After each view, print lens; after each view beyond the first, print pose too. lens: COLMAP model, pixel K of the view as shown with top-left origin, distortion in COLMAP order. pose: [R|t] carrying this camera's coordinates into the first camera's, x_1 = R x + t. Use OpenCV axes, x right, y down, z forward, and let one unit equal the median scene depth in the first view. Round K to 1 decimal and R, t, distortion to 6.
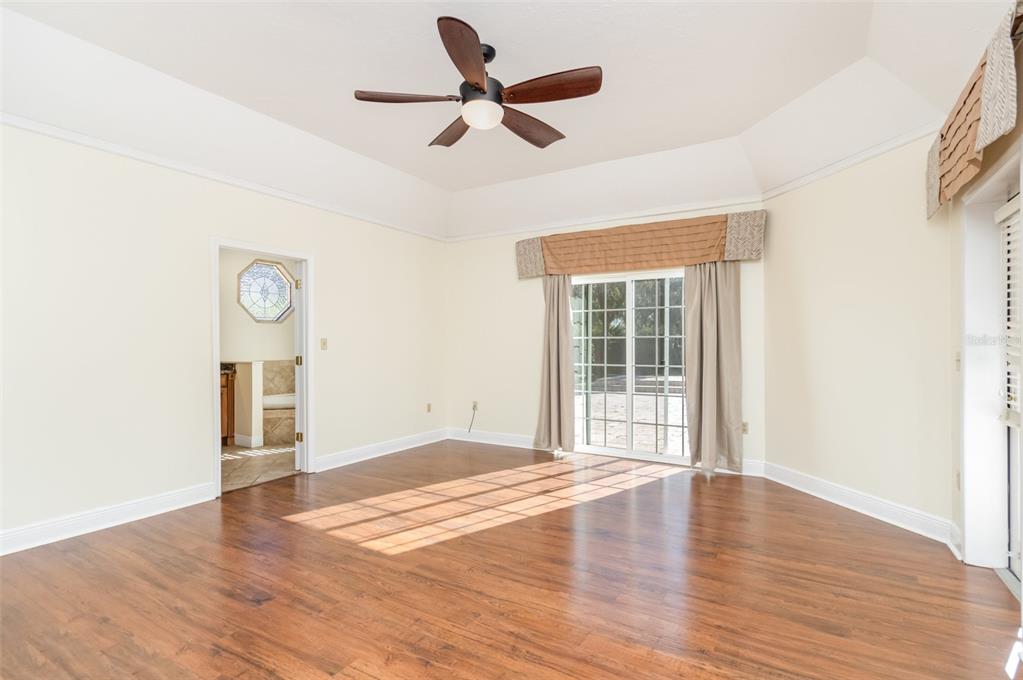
lens RADIAL K [[488.8, 0, 514.6], [0, 488.8, 345.5], [0, 0, 1]] dist [0.011187, -0.001128]
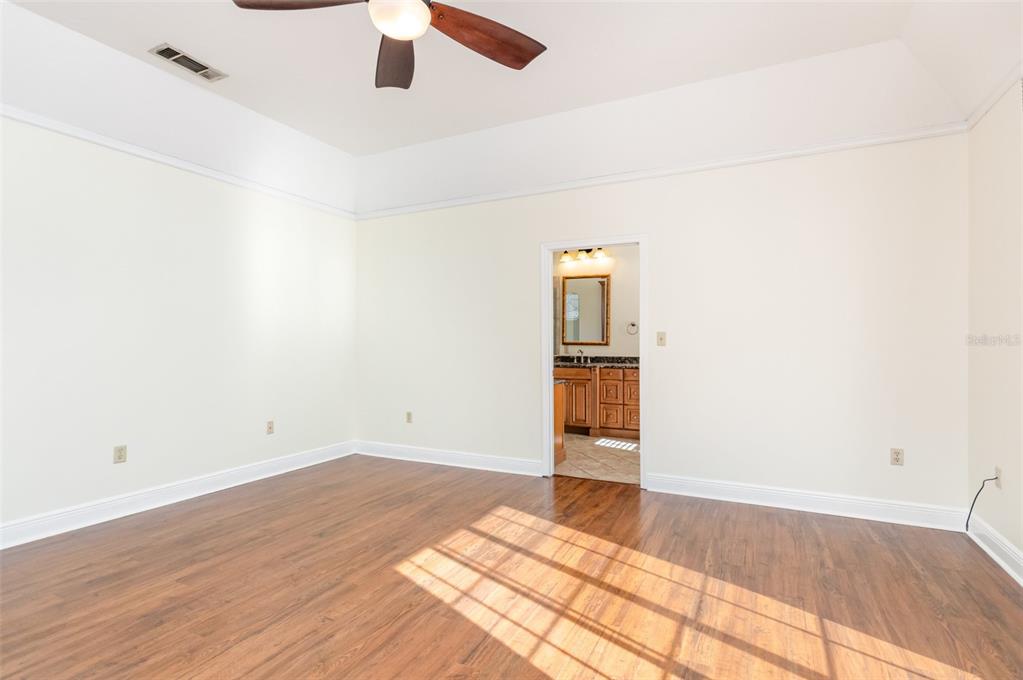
lens RADIAL K [[488.8, 0, 520.2], [0, 488.8, 347.6], [0, 0, 1]] dist [0.011187, -0.001128]
pose [[0.103771, 0.015504, -0.994480, 0.528987], [-0.000352, 0.999879, 0.015551, -0.001504], [0.994601, -0.001263, 0.103763, 0.880827]]
